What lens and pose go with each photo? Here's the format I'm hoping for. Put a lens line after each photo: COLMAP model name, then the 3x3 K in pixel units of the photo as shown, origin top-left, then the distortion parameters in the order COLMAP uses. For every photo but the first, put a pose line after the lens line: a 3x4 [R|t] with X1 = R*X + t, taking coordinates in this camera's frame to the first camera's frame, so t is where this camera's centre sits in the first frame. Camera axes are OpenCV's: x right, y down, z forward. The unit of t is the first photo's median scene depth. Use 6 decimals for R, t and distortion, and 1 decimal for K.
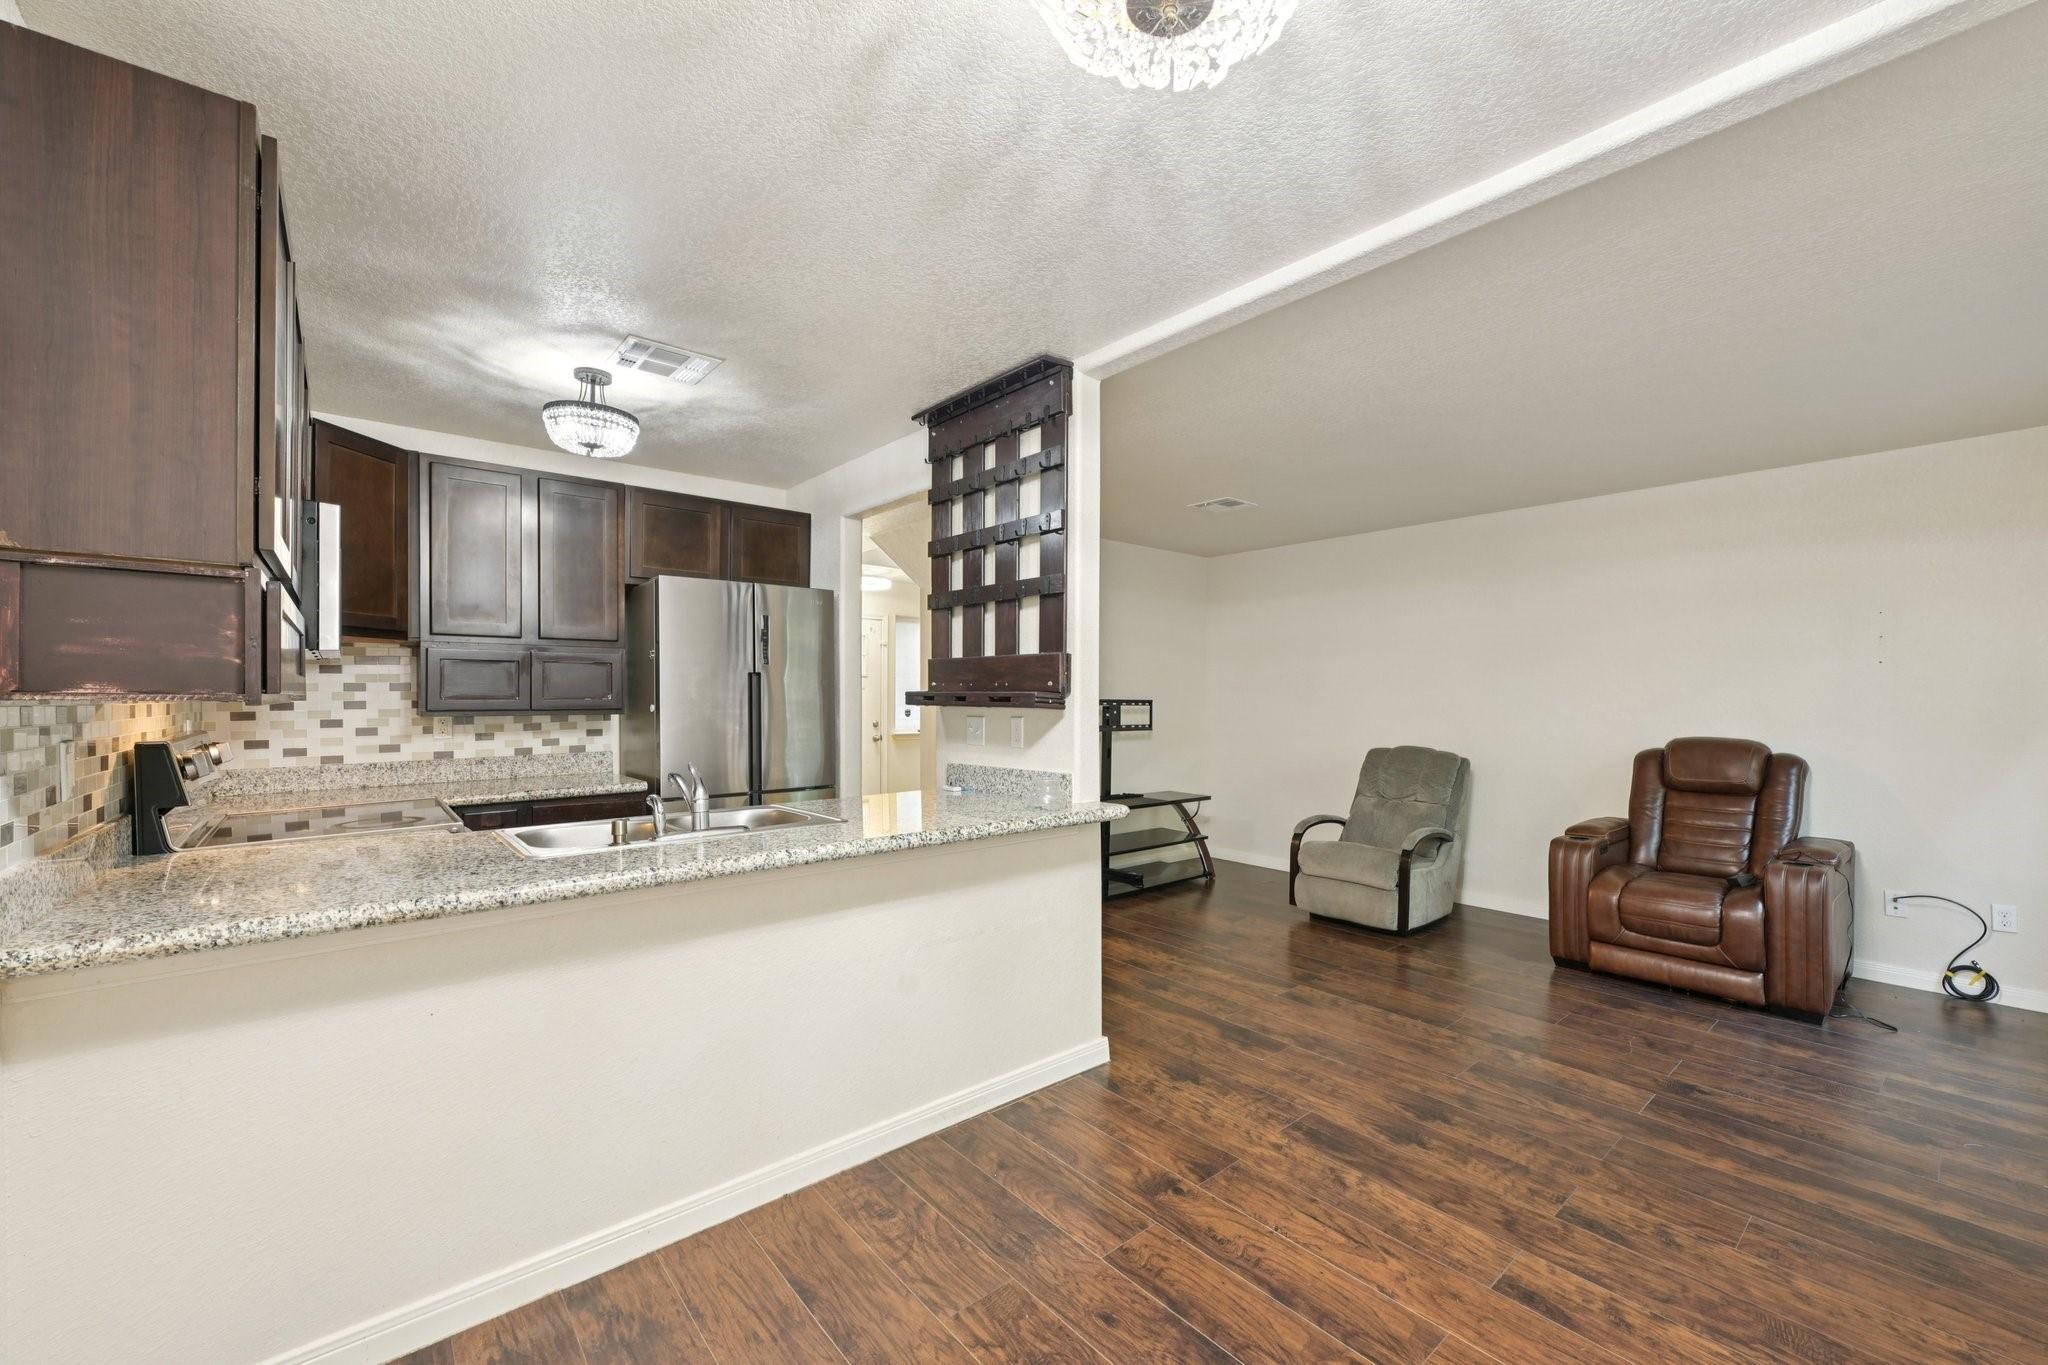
lens RADIAL K [[813.9, 0, 1029.9], [0, 813.9, 696.3], [0, 0, 1]] dist [0.003387, 0.000528]
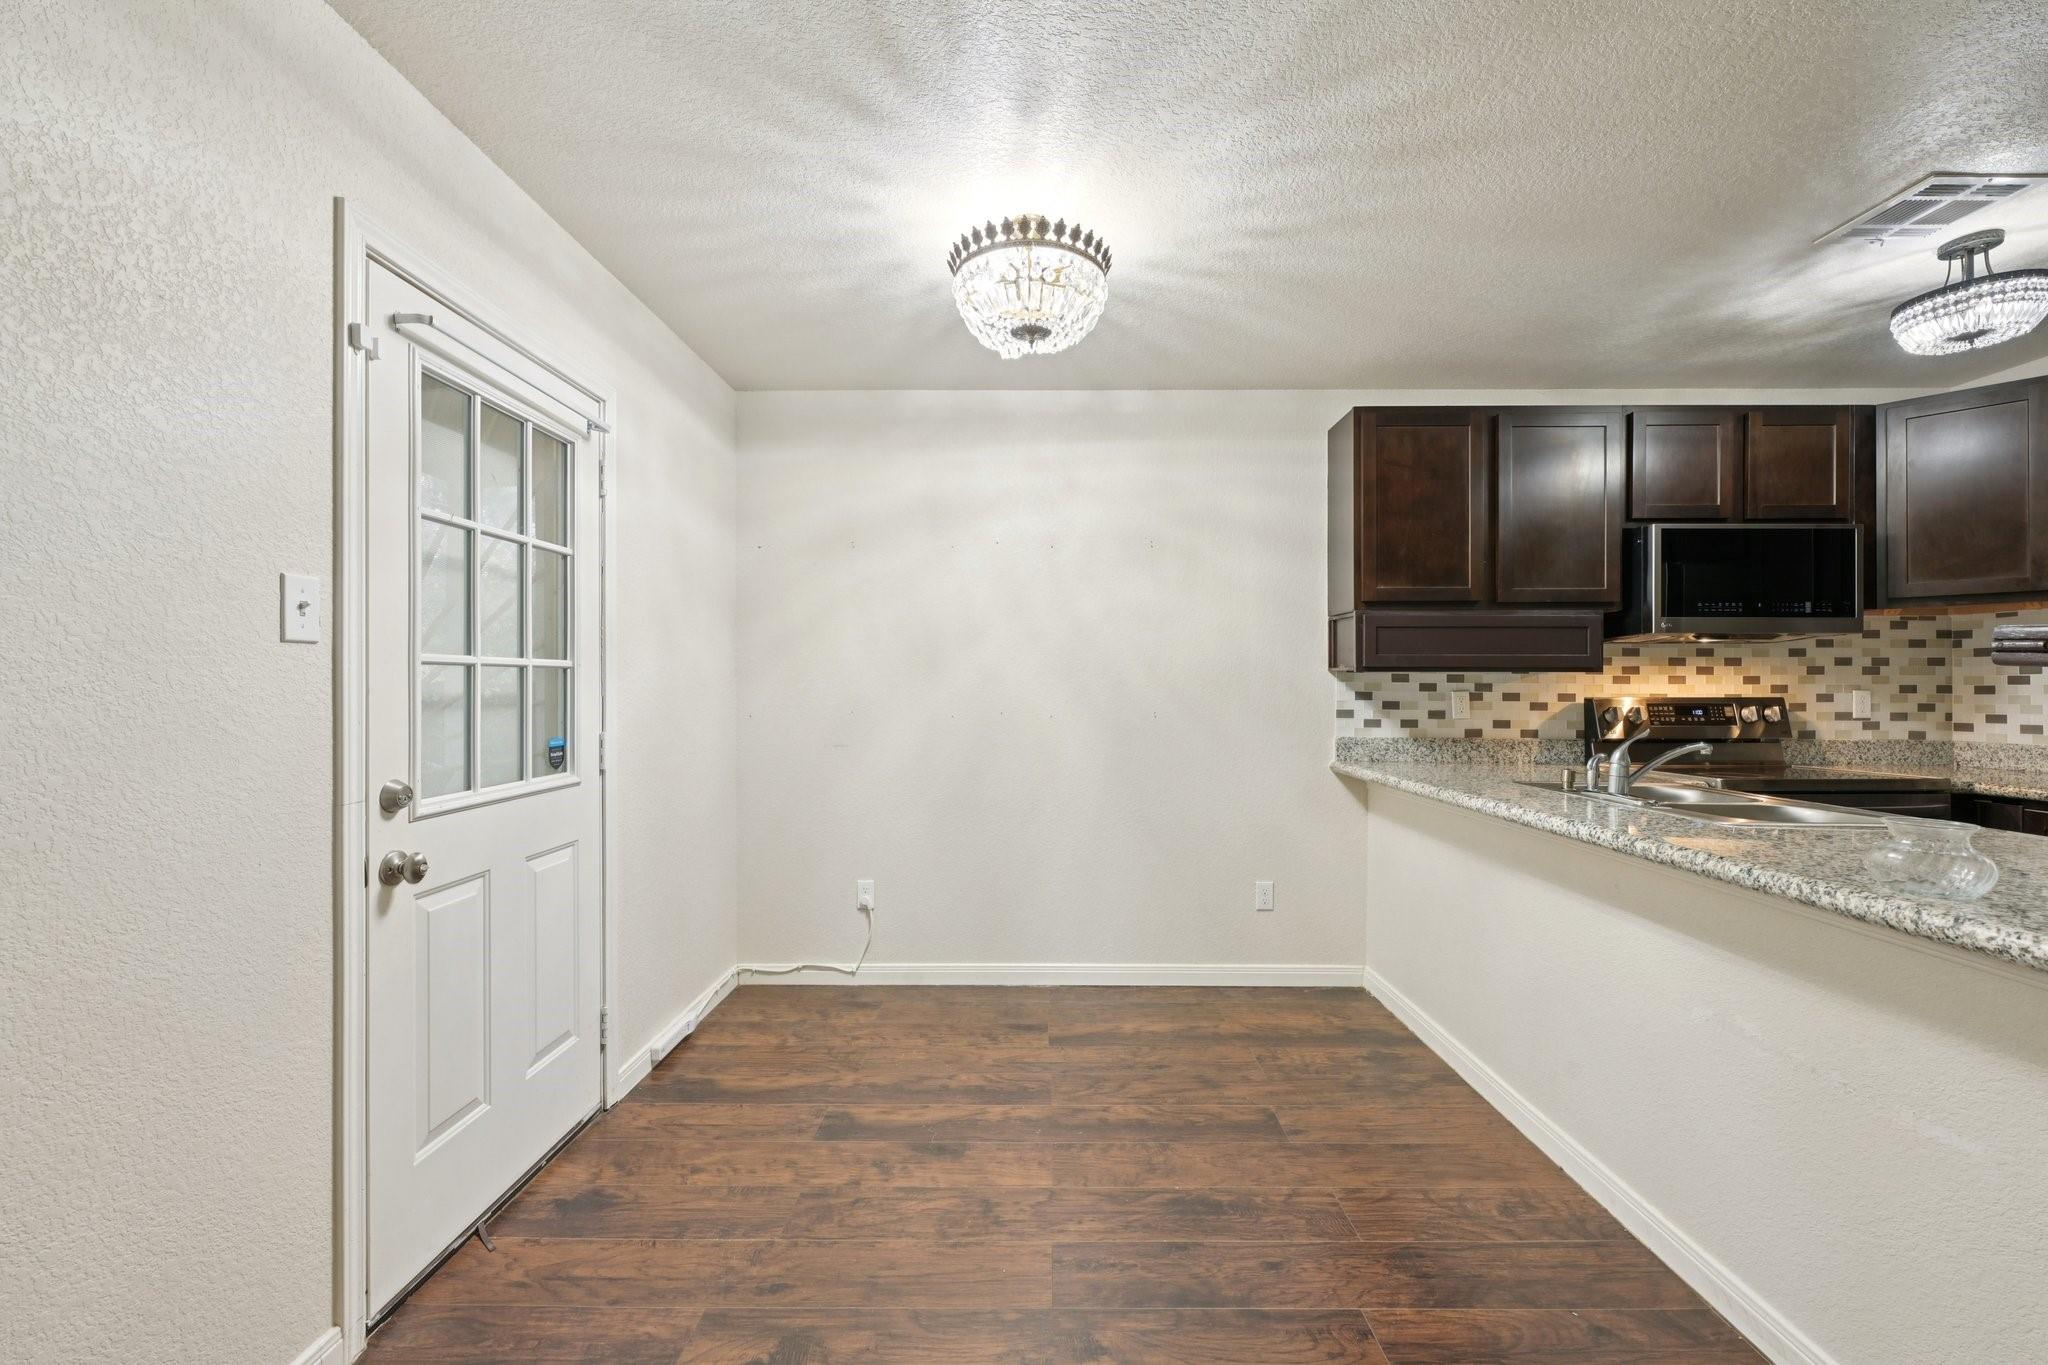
lens RADIAL K [[813.9, 0, 1038.4], [0, 813.9, 686.3], [0, 0, 1]] dist [0.003387, 0.000528]
pose [[-0.652549, -0.003009, -0.757740, 0.708373], [-0.001876, 0.999995, -0.002355, 0.030445], [0.757744, -0.000115, -0.652552, 0.964155]]
